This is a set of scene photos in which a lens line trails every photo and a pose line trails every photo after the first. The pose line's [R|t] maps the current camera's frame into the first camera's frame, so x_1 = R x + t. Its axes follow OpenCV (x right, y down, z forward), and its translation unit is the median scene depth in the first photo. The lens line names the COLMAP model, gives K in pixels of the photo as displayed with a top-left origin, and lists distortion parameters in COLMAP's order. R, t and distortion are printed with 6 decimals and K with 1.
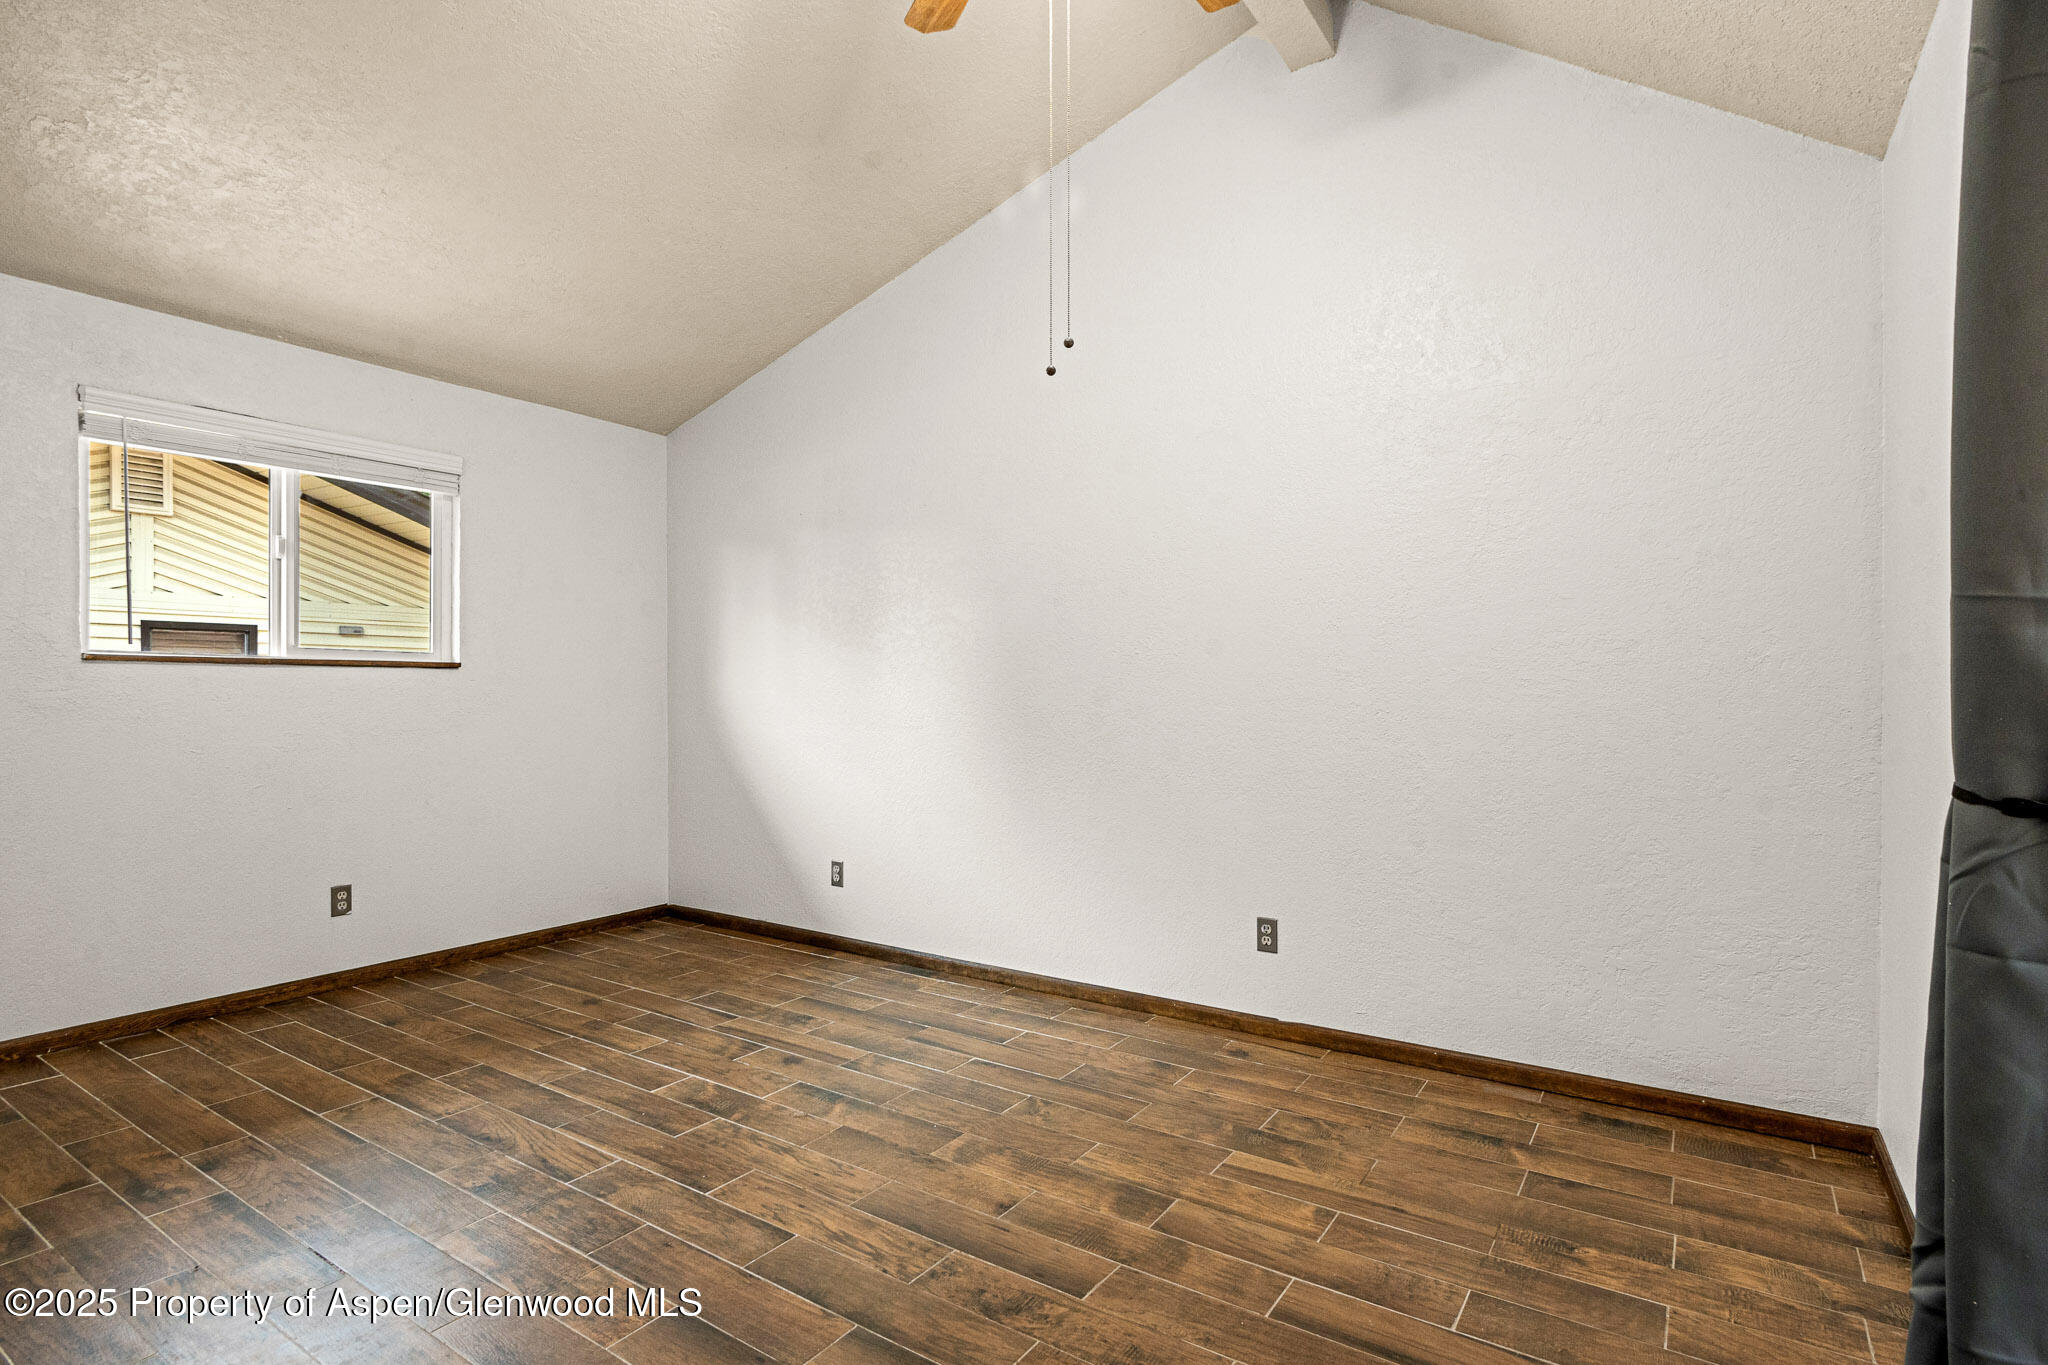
lens RADIAL K [[1027.8, 0, 1023.9], [0, 1027.8, 687.5], [0, 0, 1]] dist [0.008794, -0.004031]
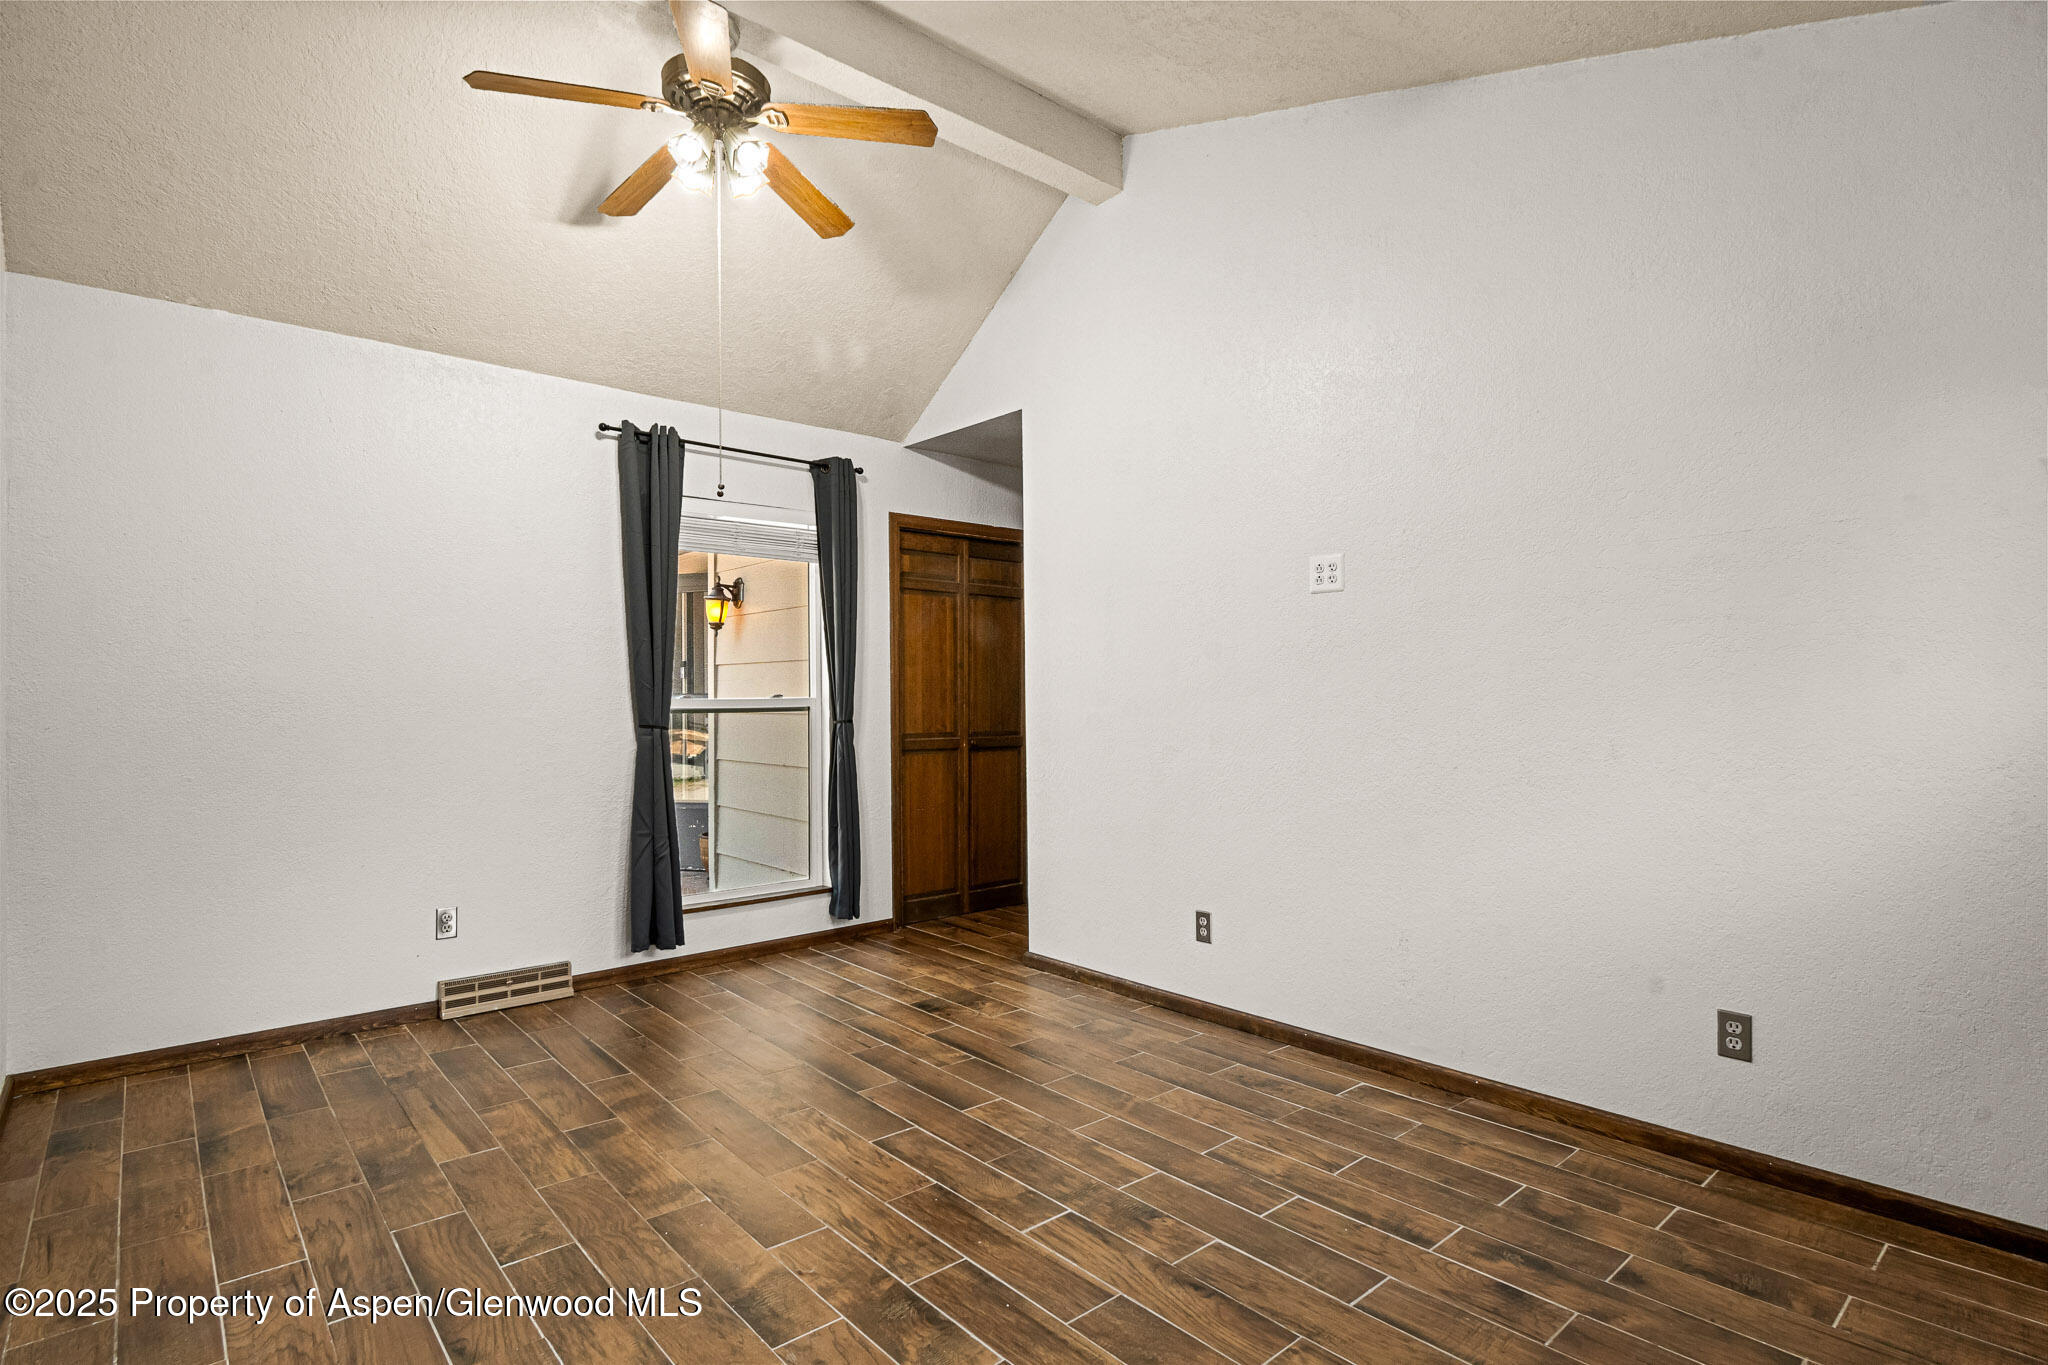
lens RADIAL K [[1027.8, 0, 1022.8], [0, 1027.8, 689.5], [0, 0, 1]] dist [0.008794, -0.004031]
pose [[-0.965673, 0.007294, 0.259657, -0.638732], [0.005387, 0.999953, -0.008056, -0.003679], [-0.259703, -0.006381, -0.965667, 1.899495]]
